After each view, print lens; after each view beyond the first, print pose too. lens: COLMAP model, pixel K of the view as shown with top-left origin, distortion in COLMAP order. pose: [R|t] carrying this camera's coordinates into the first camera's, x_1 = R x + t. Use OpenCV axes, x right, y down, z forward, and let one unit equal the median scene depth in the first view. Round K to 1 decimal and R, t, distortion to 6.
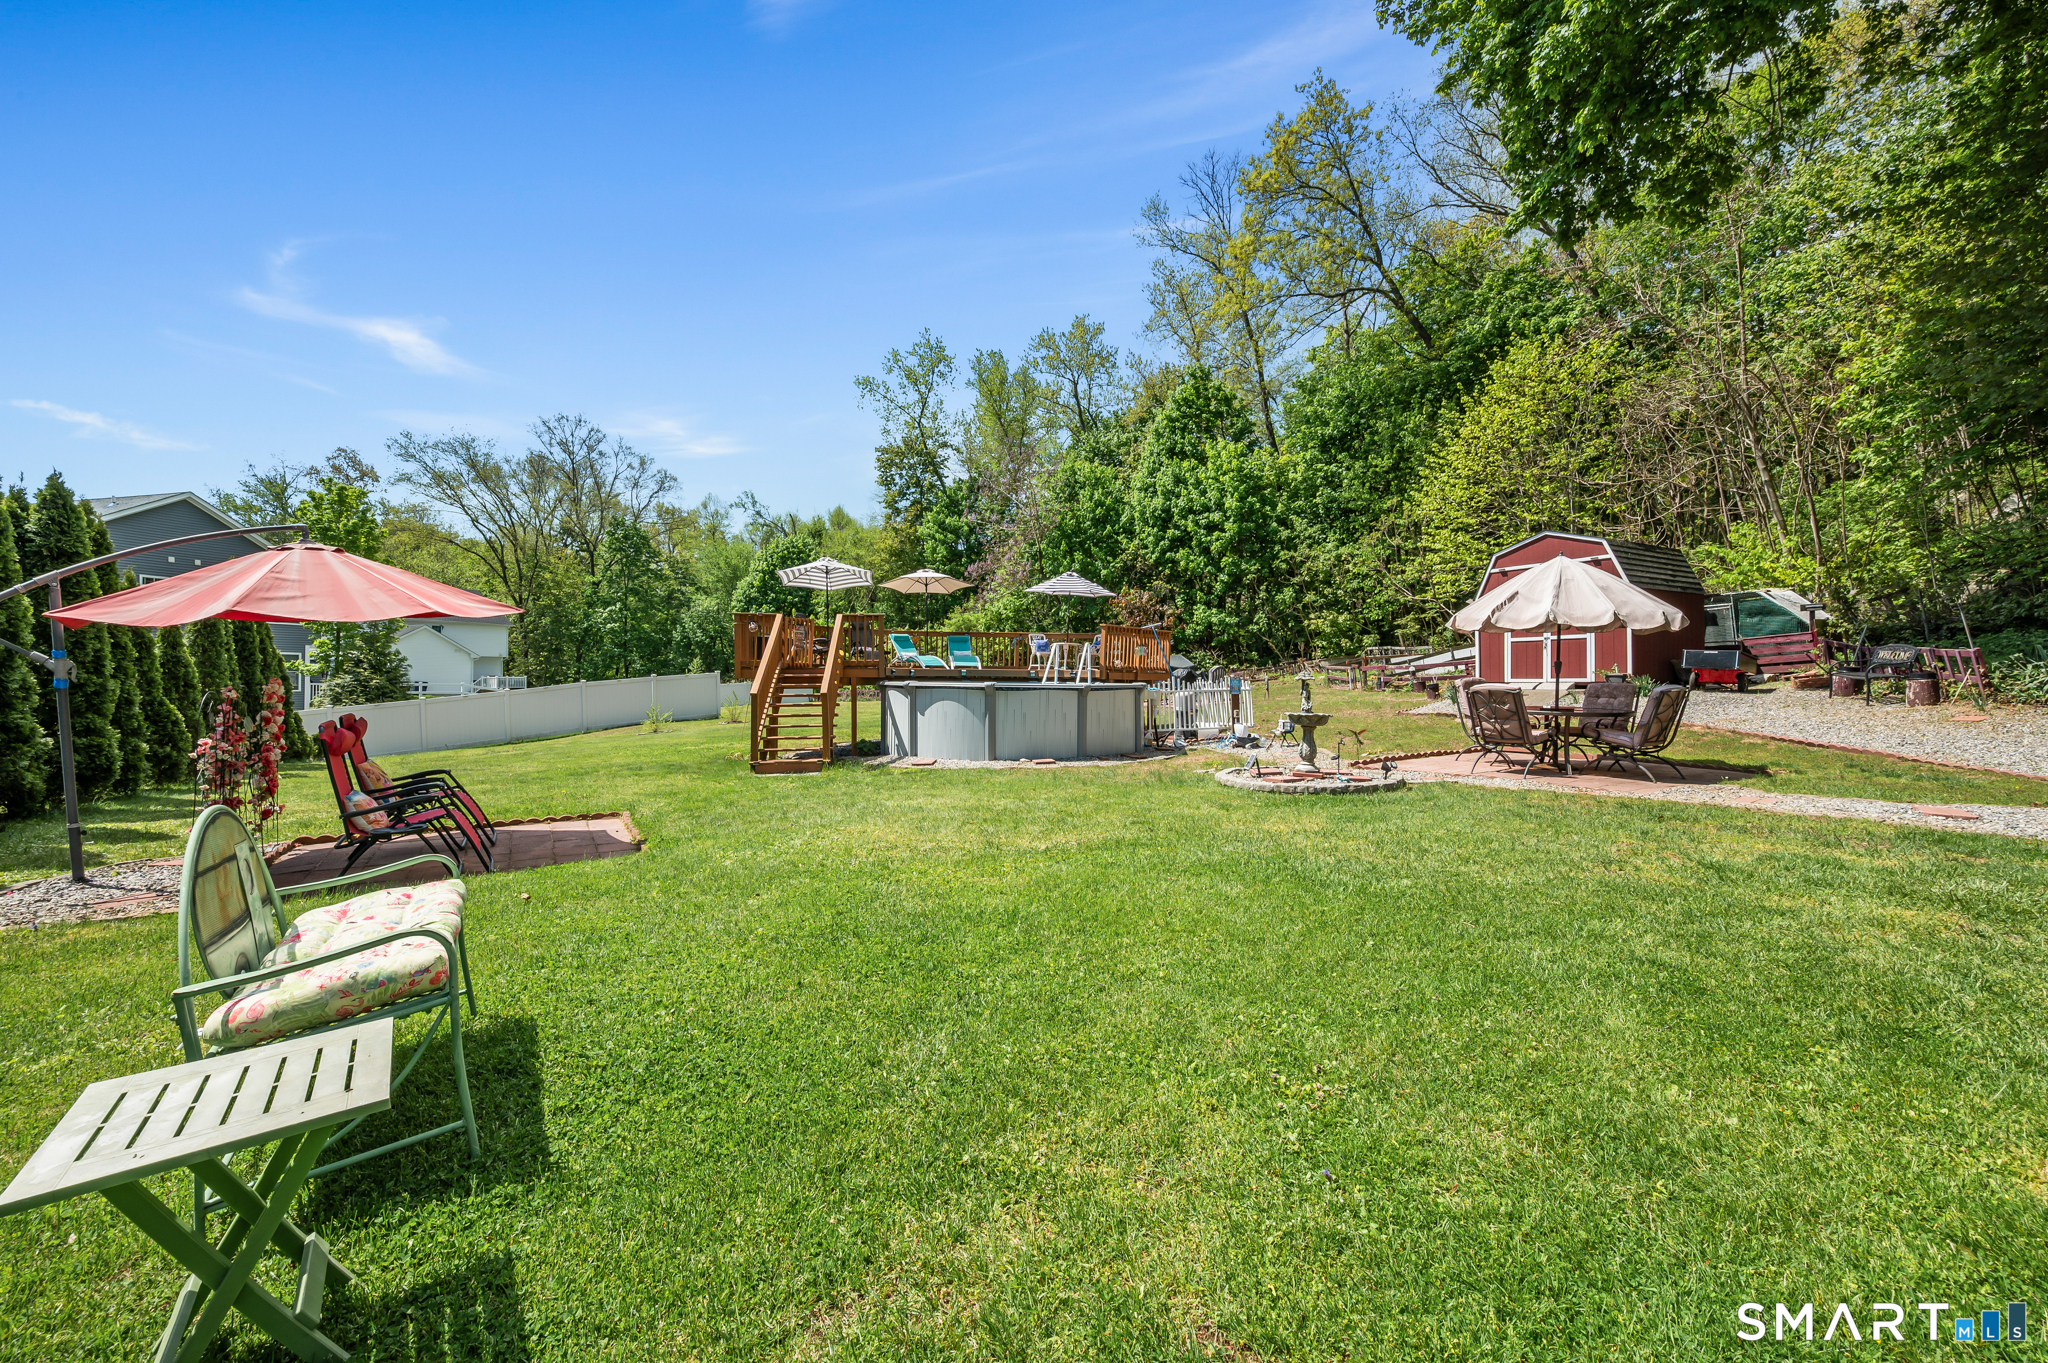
lens RADIAL K [[809.4, 0, 1026.2], [0, 809.4, 675.5], [0, 0, 1]] dist [0.001387, -0.000189]
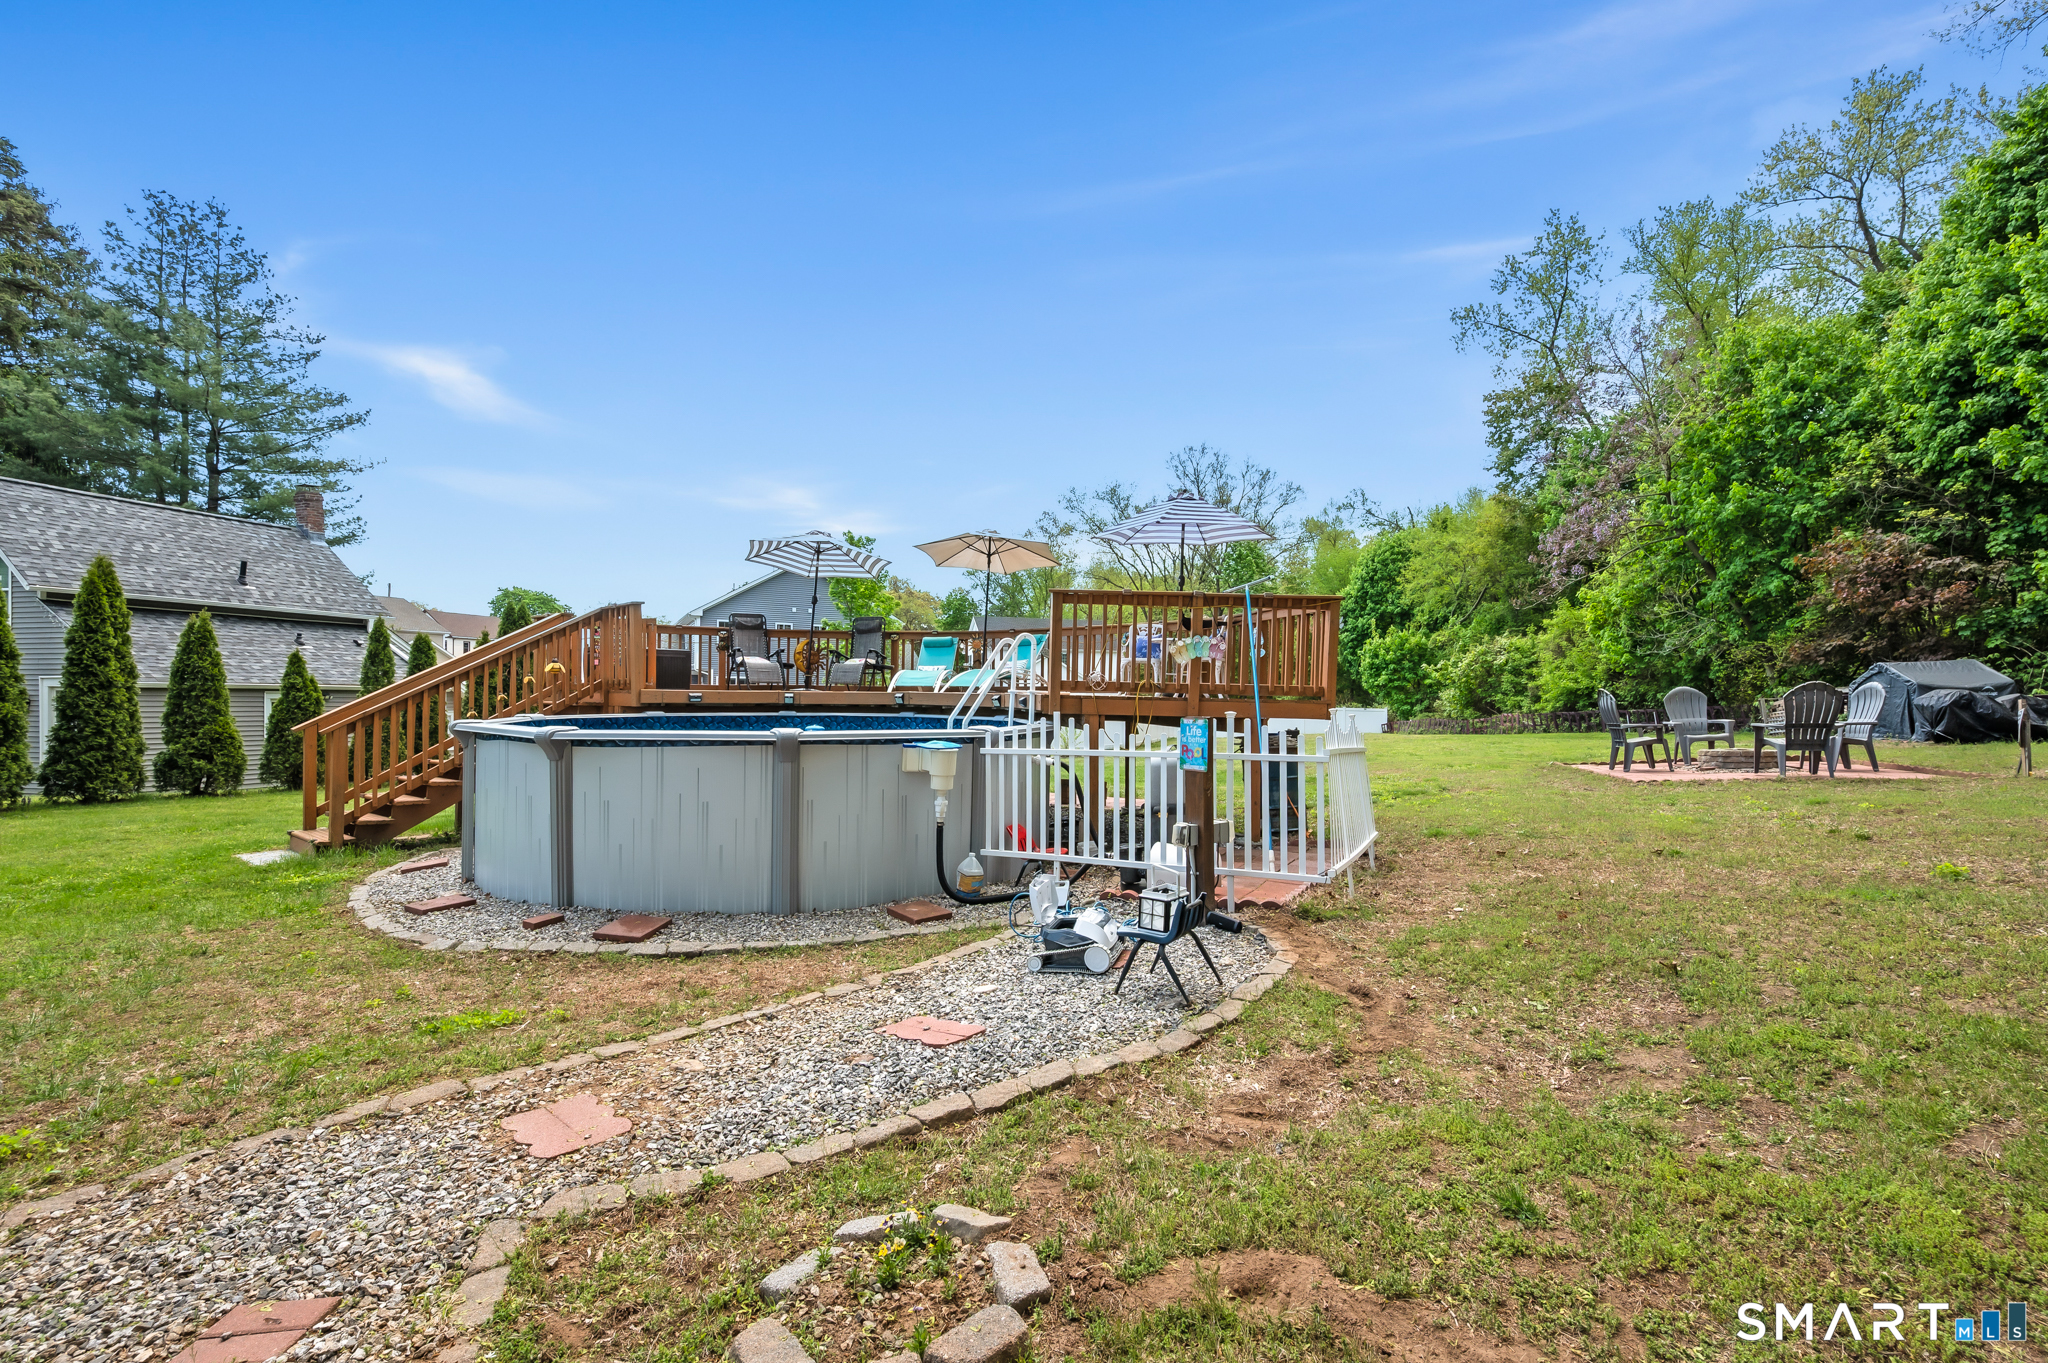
lens RADIAL K [[844.5, 0, 1027.0], [0, 844.5, 700.3], [0, 0, 1]] dist [0.001716, 0.000384]
pose [[0.682012, 0.004838, -0.731325, 0.176576], [-0.003635, 0.999988, 0.003226, -0.001895], [0.731332, 0.000458, 0.682022, 0.271533]]
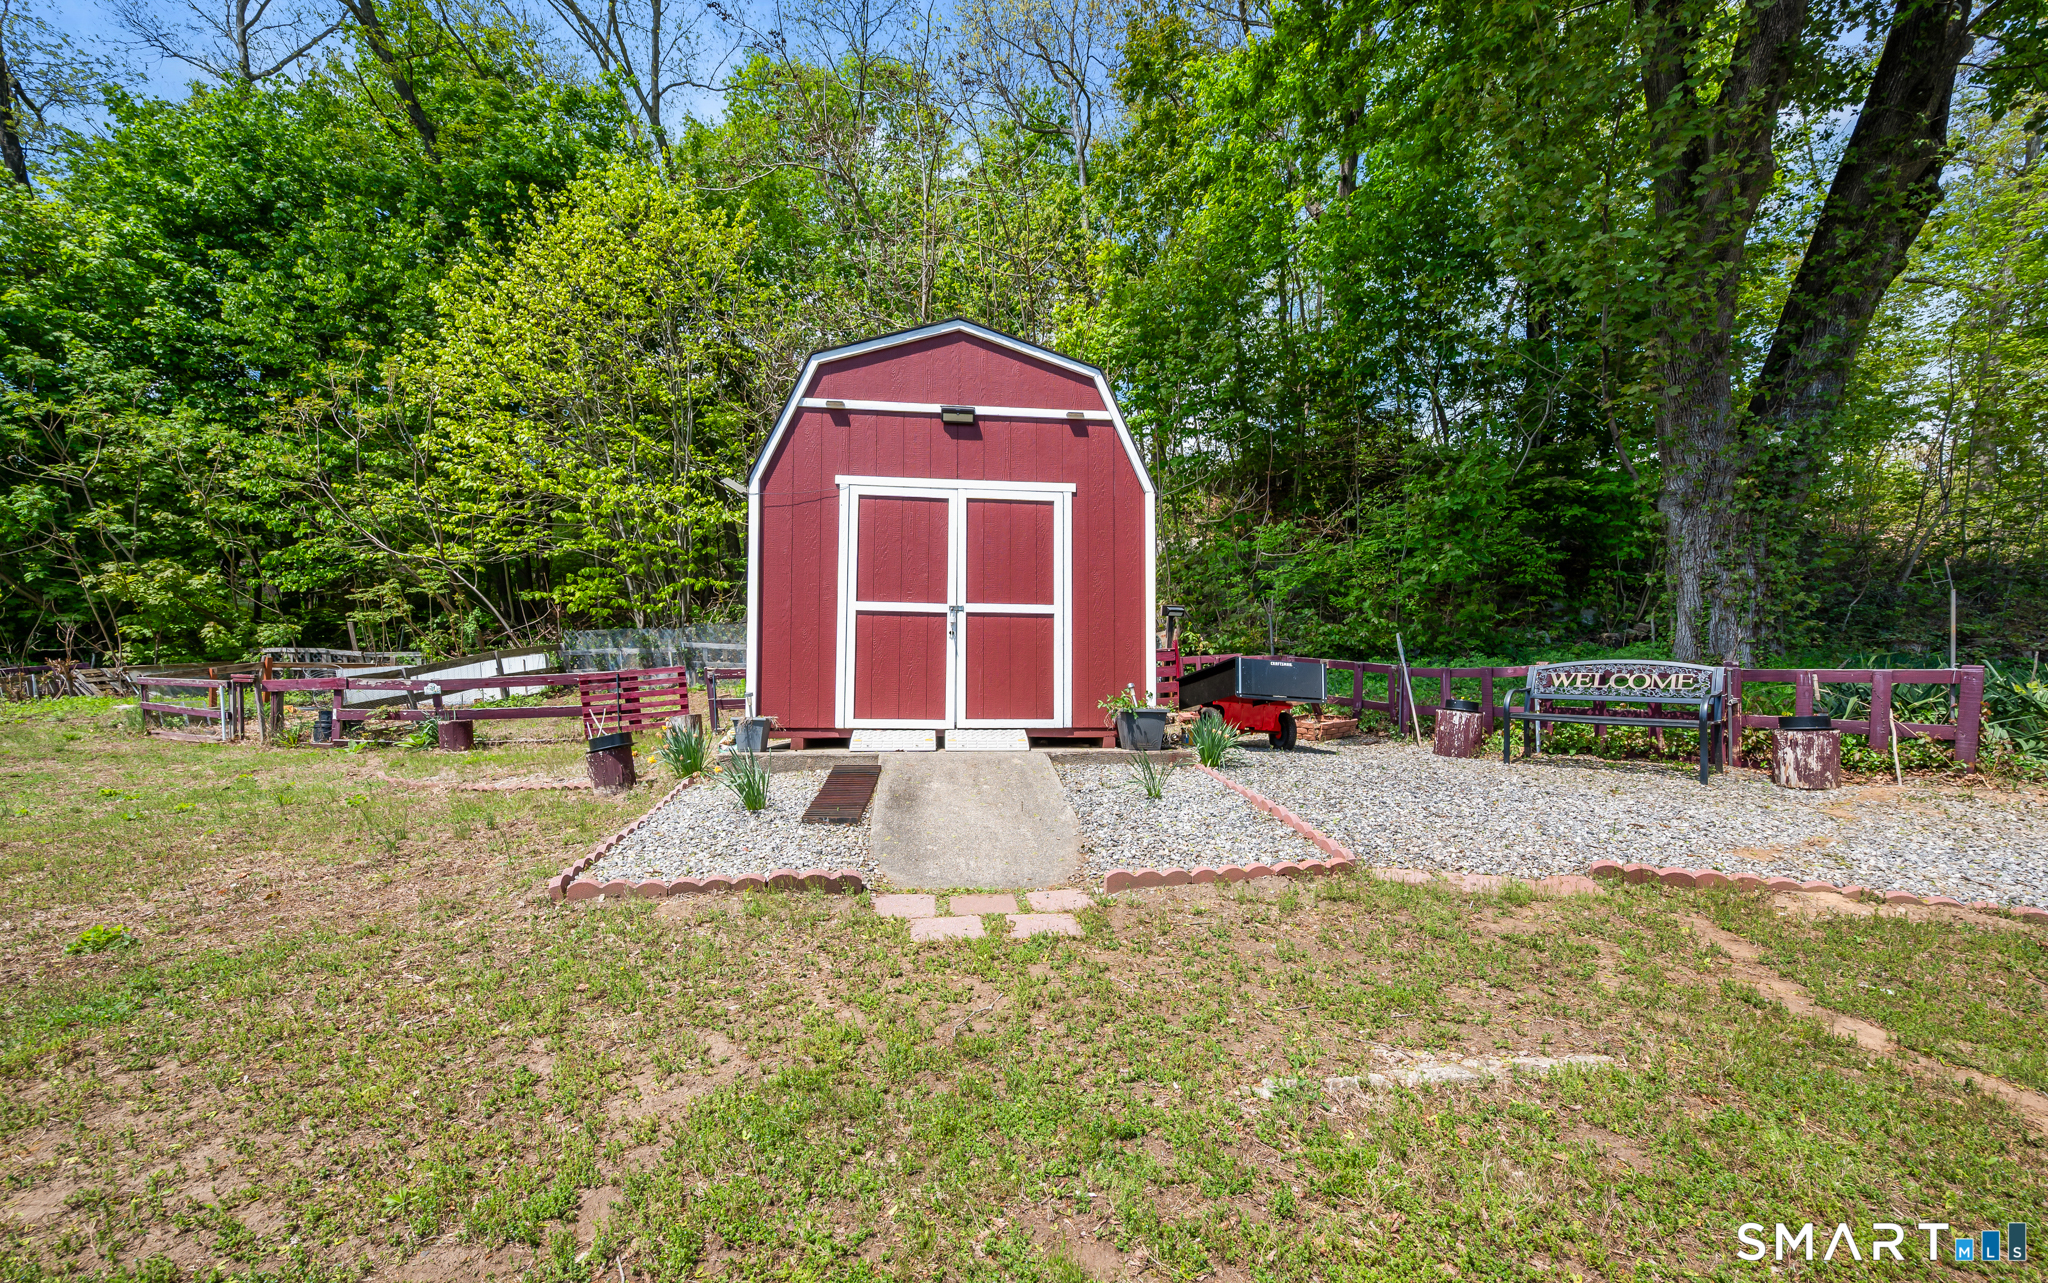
lens RADIAL K [[805.7, 0, 1028.3], [0, 805.7, 675.8], [0, 0, 1]] dist [0.000331, 0.000073]
pose [[0.384821, 0.053099, 0.921463, 0.137217], [-0.013490, 0.998561, -0.051908, 0.001177], [-0.922893, 0.007545, 0.384983, 0.353139]]
